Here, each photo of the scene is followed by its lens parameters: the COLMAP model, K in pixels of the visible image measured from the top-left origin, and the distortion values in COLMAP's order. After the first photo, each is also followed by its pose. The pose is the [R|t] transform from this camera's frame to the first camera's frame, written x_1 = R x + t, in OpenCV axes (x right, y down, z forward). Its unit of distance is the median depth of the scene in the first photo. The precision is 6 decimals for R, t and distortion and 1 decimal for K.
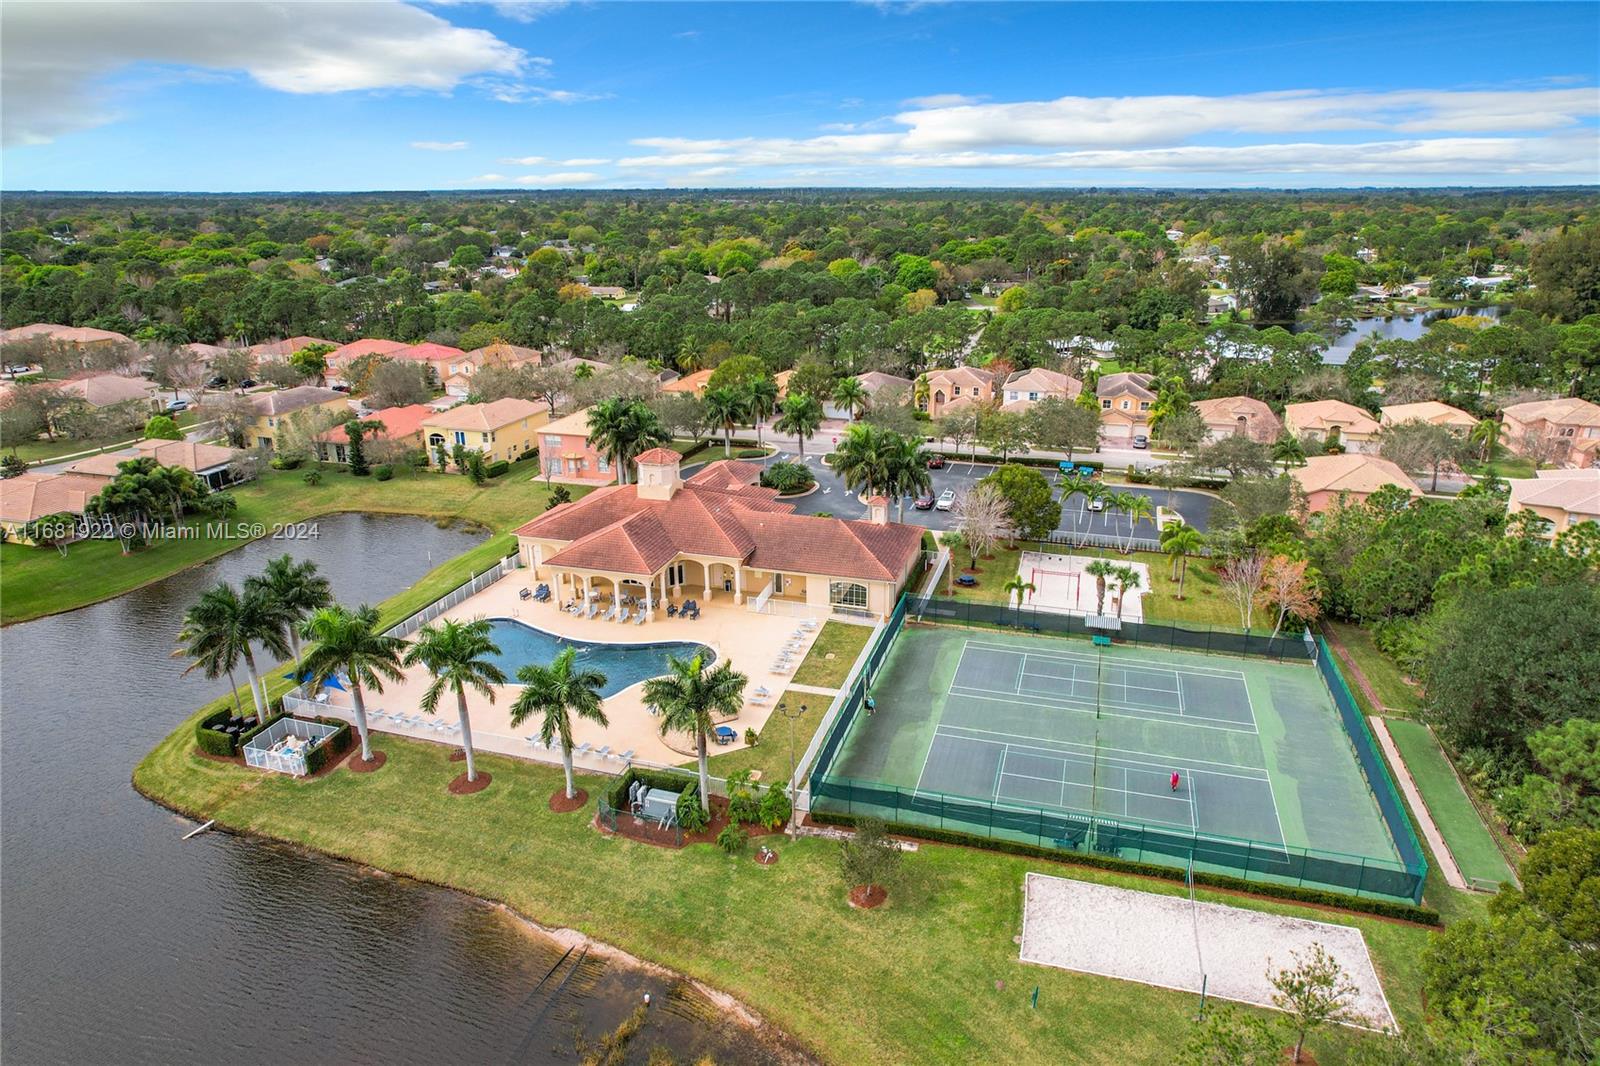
lens RADIAL K [[1023.1, 0, 800.0], [0, 1023.1, 533.0], [0, 0, 1]] dist [-0.050259, 0.059022]
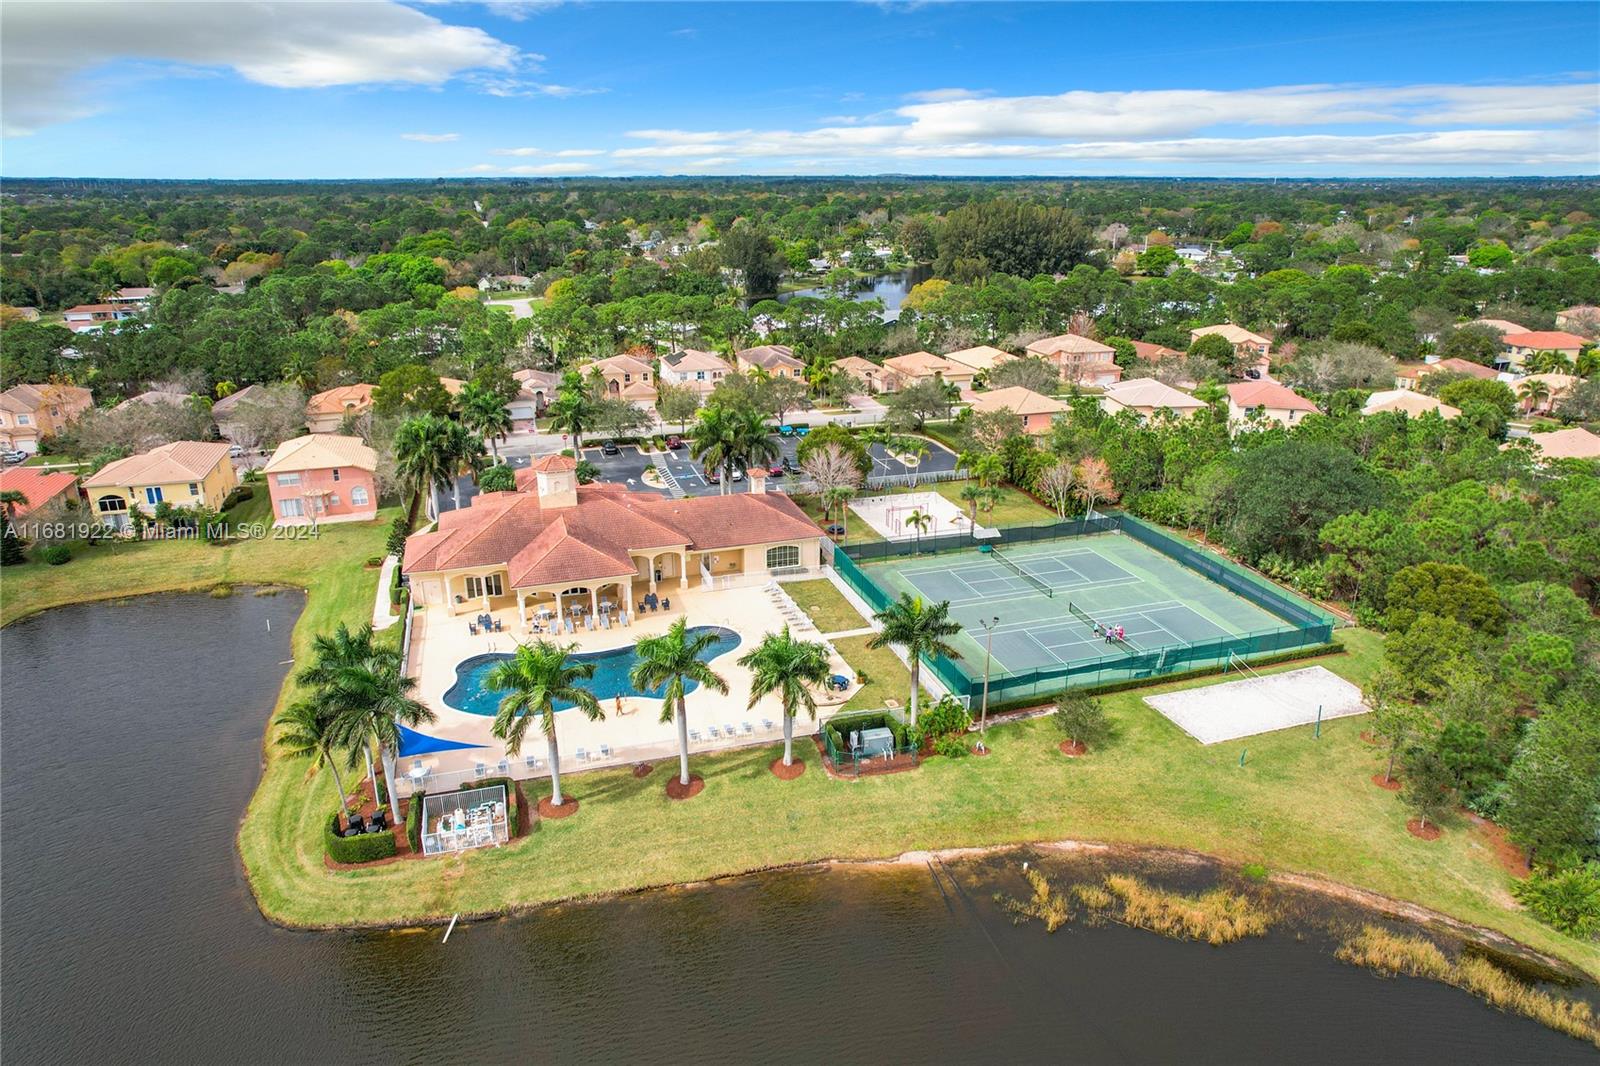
lens RADIAL K [[1023.1, 0, 800.0], [0, 1023.1, 533.0], [0, 0, 1]] dist [-0.050259, 0.059022]
pose [[0.824802, -0.185524, 0.534119, -0.500737], [0.180481, 0.981606, 0.062254, -0.029322], [-0.535844, 0.045051, 0.843114, 0.054384]]
